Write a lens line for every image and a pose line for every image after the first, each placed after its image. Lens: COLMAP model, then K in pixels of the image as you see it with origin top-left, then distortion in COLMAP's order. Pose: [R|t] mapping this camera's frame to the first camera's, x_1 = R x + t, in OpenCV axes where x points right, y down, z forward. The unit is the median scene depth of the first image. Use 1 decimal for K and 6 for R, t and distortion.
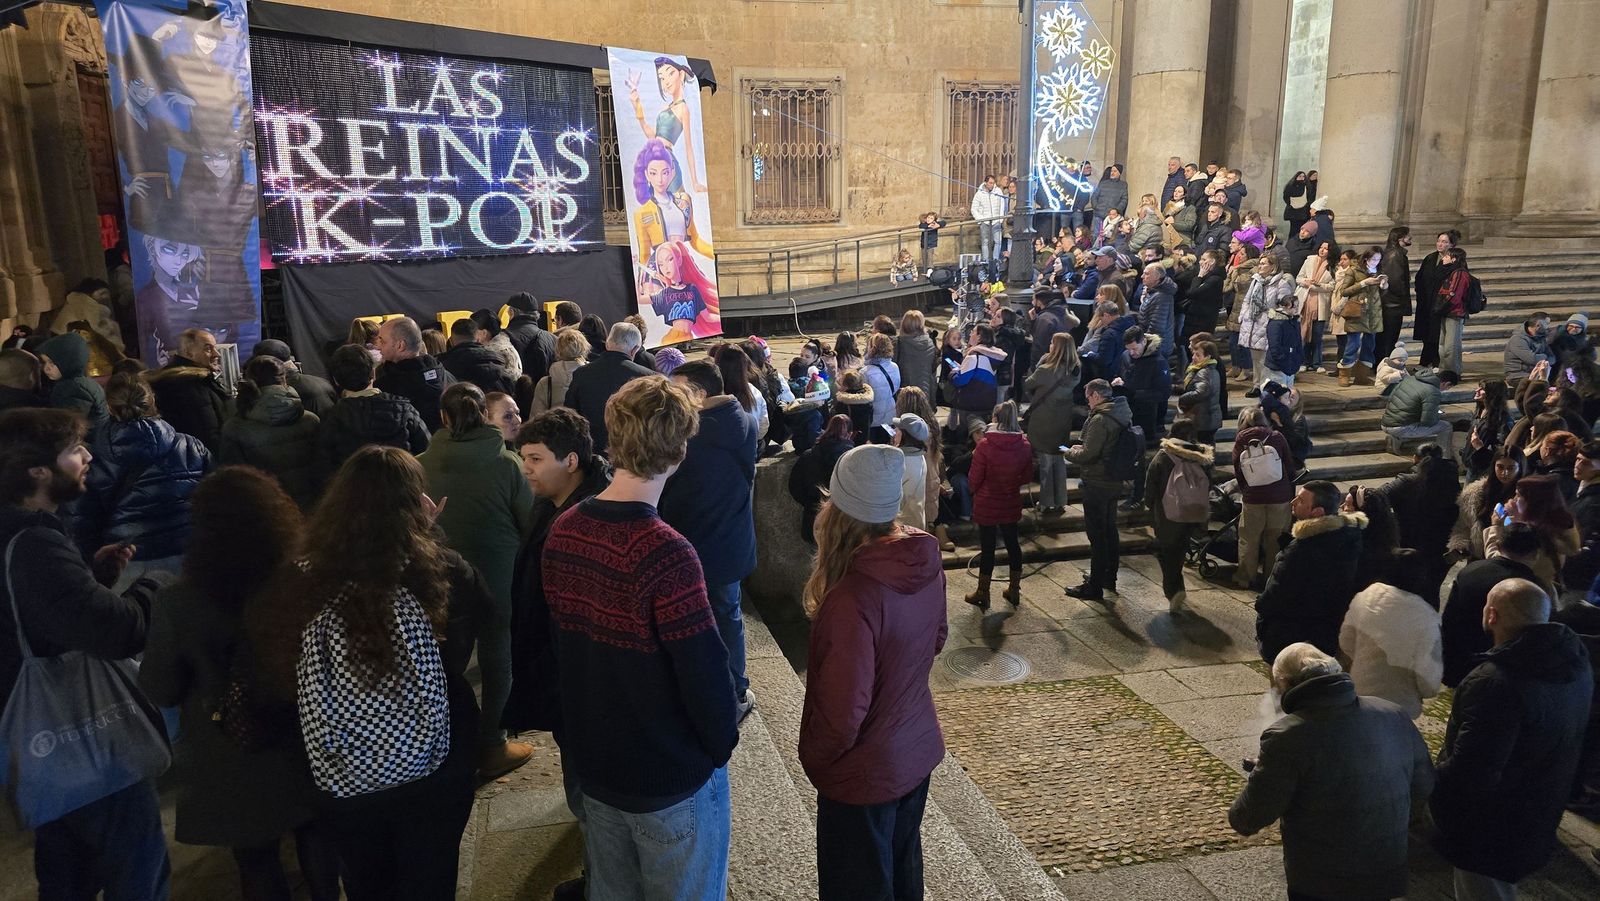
lens RADIAL K [[1083.3, 0, 797.6], [0, 1083.3, 442.8], [0, 0, 1]] dist [0.060735, -0.058161]
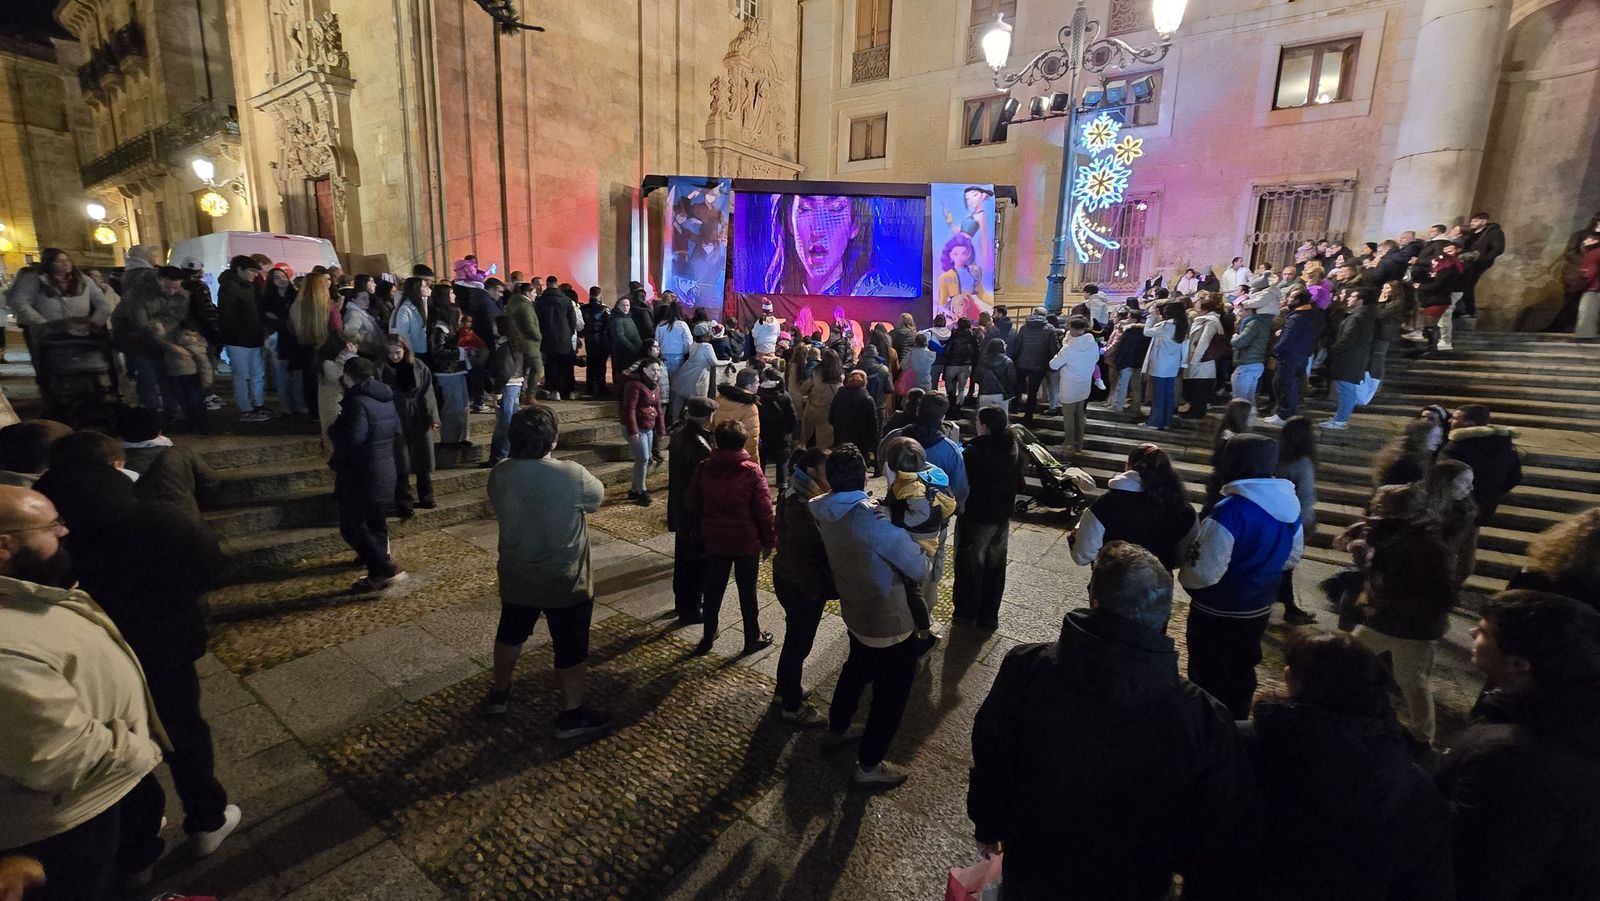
lens RADIAL K [[657.7, 0, 793.9], [0, 657.7, 433.3], [0, 0, 1]] dist [-0.009589, 0.006281]
pose [[0.655271, 0.169325, -0.736172, 0.516713], [-0.192072, 0.979871, 0.054412, 0.022373], [0.730567, 0.105744, 0.674604, 0.146119]]
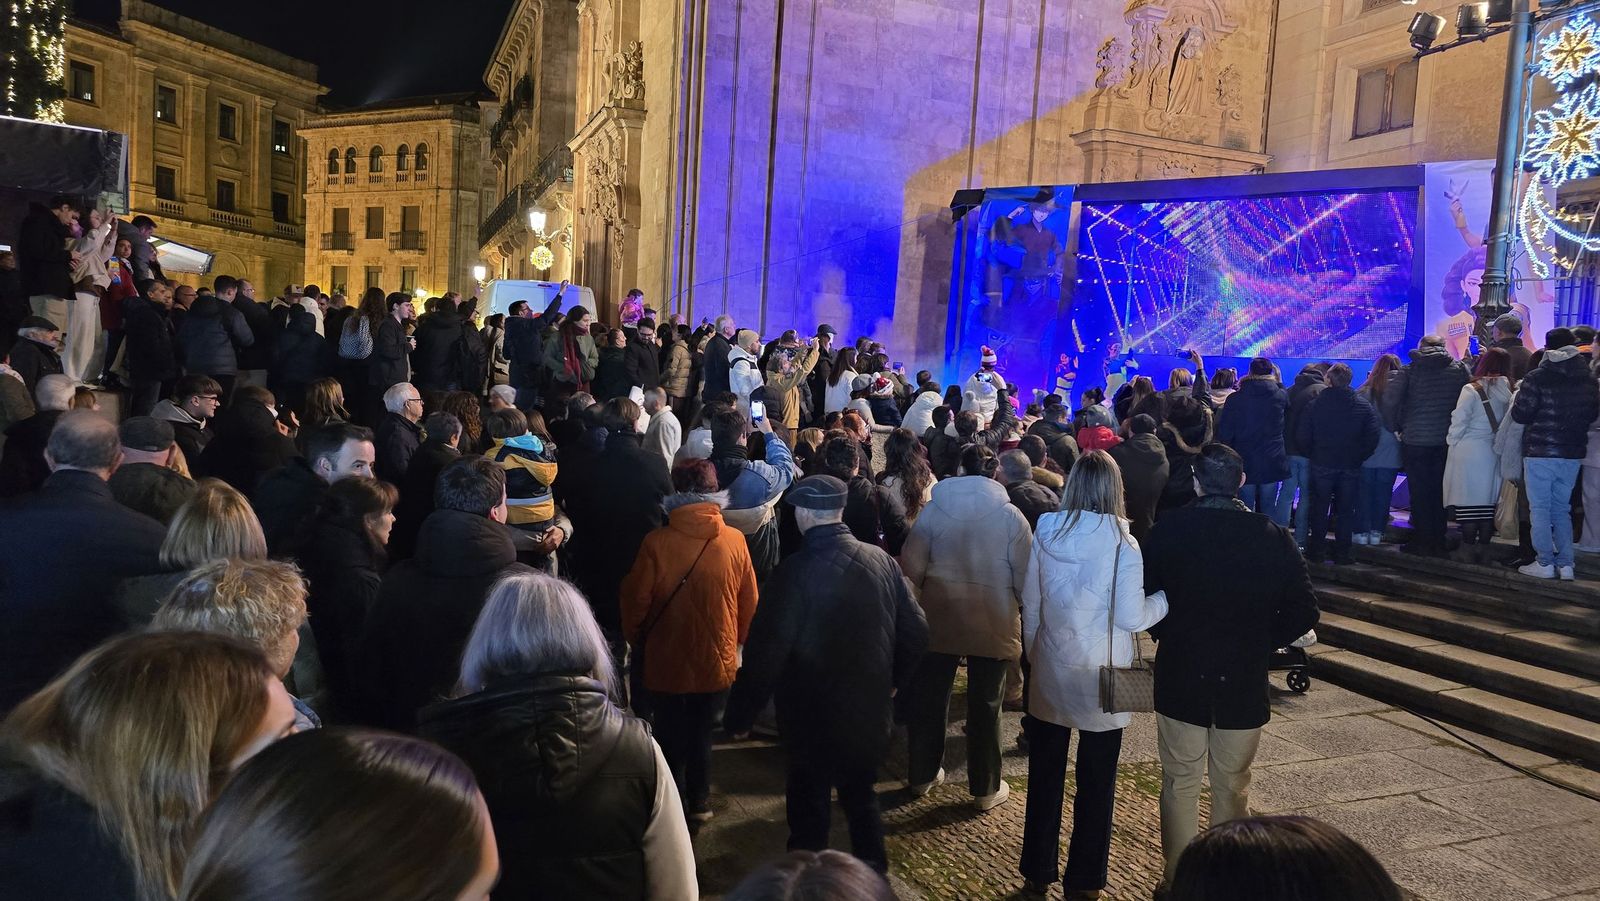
lens RADIAL K [[1076.4, 0, 800.0], [0, 1076.4, 450.5], [0, 0, 1]] dist [0.064889, -0.051910]
pose [[0.151901, 0.082768, -0.984924, 0.730631], [-0.259464, 0.964879, 0.041068, 0.003998], [0.953732, 0.249314, 0.168042, 0.326649]]
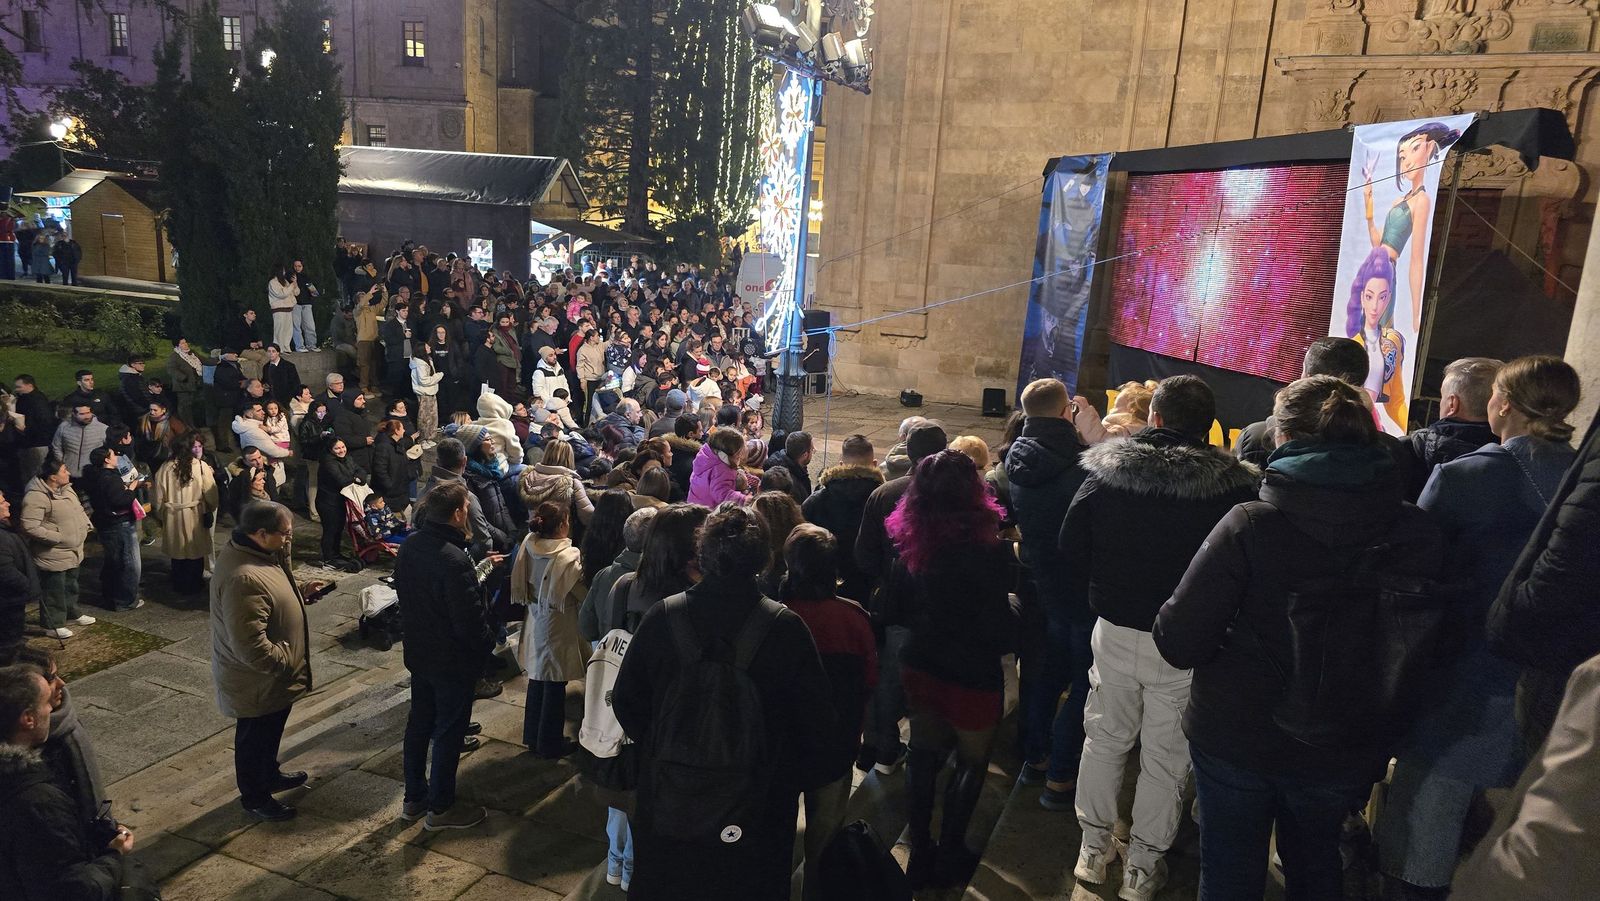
lens RADIAL K [[1083.3, 0, 797.6], [0, 1083.3, 442.8], [0, 0, 1]] dist [0.060735, -0.058161]
pose [[-0.609508, 0.146304, -0.779163, 0.642136], [-0.201263, 0.922069, 0.330577, -0.321753], [0.766807, 0.358306, -0.532563, 1.136682]]
